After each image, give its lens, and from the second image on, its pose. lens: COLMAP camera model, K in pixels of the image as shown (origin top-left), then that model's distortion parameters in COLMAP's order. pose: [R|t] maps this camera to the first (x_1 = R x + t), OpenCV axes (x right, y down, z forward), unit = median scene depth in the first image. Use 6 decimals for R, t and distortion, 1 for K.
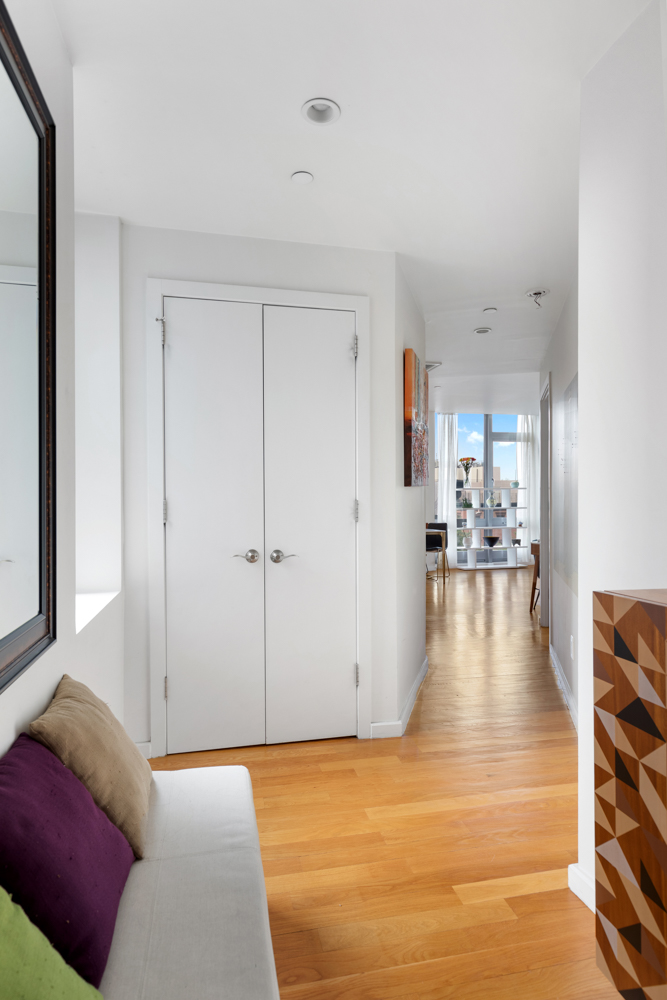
lens RADIAL K [[556.0, 0, 333.5], [0, 556.0, 500.0], [0, 0, 1]] dist [0.003823, 0.000252]
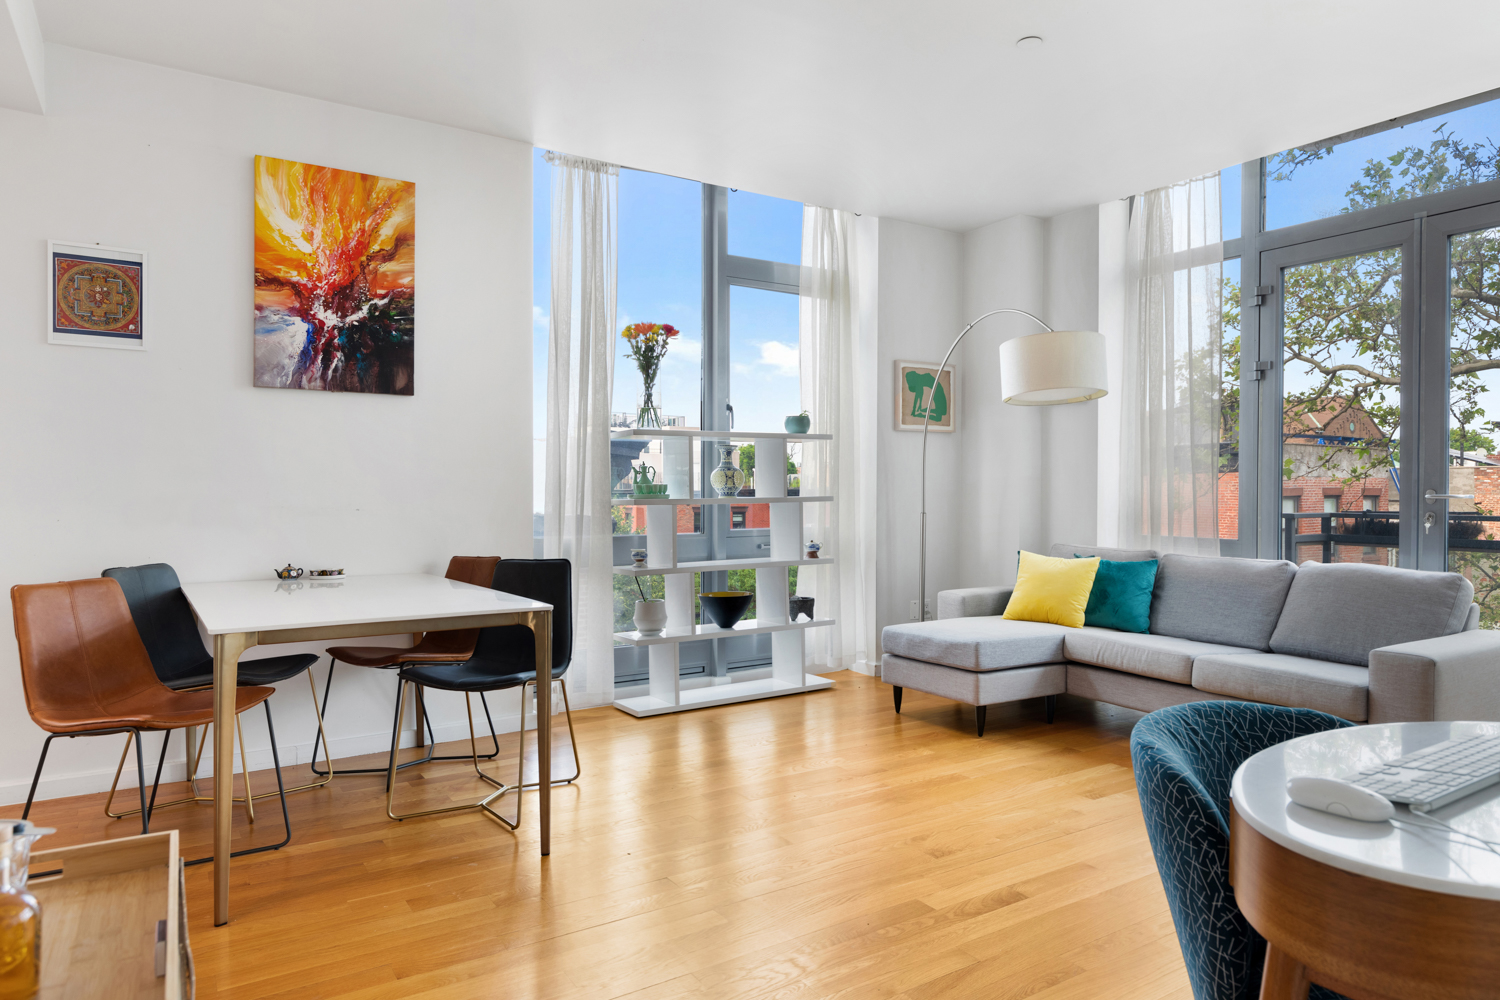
lens RADIAL K [[912.3, 0, 750.0], [0, 912.3, 500.0], [0, 0, 1]] dist [0.001060, 0.000074]
pose [[0.942659, 0.001758, 0.333753, 0.128468], [-0.003518, 0.999983, 0.004669, 0.012050], [-0.333739, -0.005575, 0.942649, 0.521462]]
